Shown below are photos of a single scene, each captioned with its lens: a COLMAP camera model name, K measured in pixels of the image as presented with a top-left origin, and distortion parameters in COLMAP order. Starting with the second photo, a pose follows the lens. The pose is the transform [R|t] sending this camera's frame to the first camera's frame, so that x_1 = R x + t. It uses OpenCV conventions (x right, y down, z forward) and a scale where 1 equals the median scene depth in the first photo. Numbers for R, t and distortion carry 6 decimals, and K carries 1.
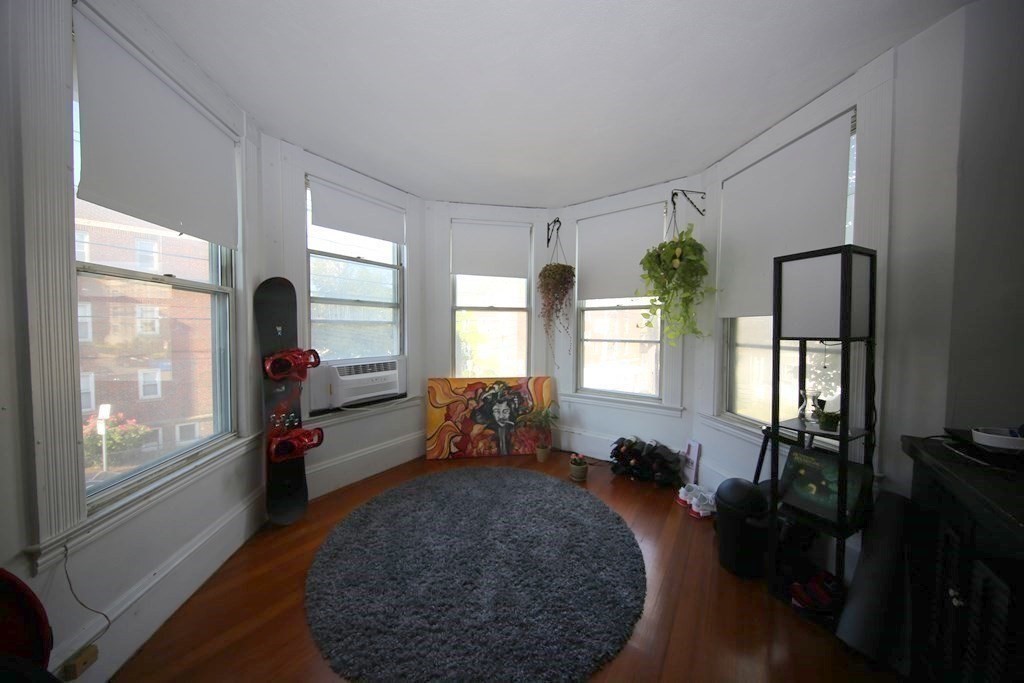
lens RADIAL K [[325.7, 0, 515.6], [0, 325.7, 339.2], [0, 0, 1]] dist [-0.000834, -0.000067]
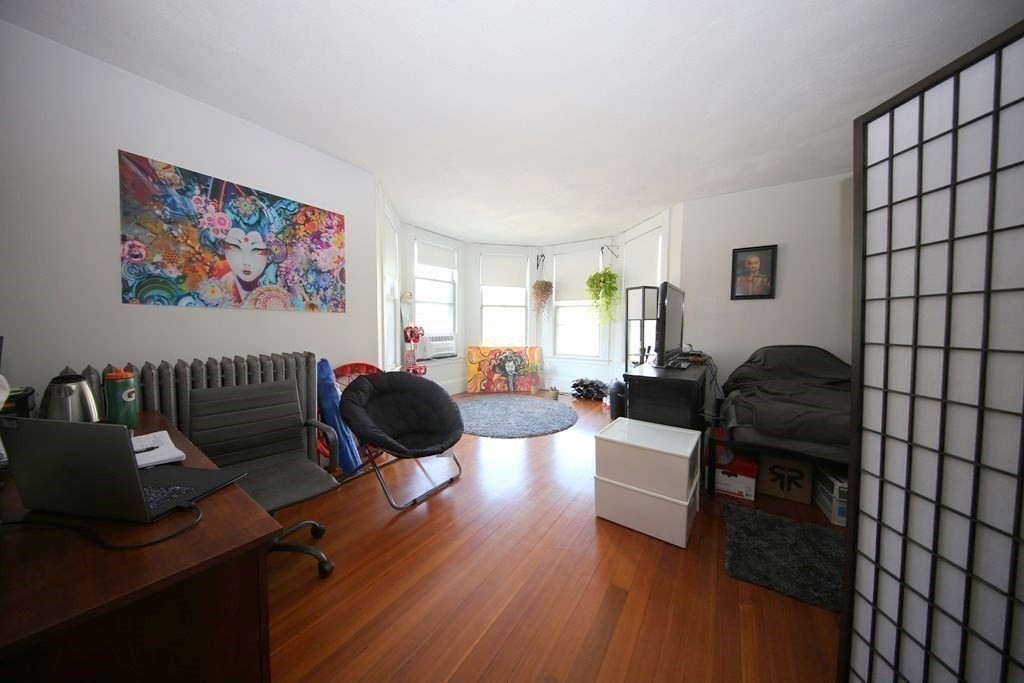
lens RADIAL K [[325.7, 0, 515.6], [0, 325.7, 339.2], [0, 0, 1]] dist [-0.000834, -0.000067]
pose [[0.999517, -0.000406, 0.031080, -0.070267], [-0.000090, 0.999873, 0.015948, 0.052671], [-0.031082, -0.015943, 0.999390, -0.727691]]
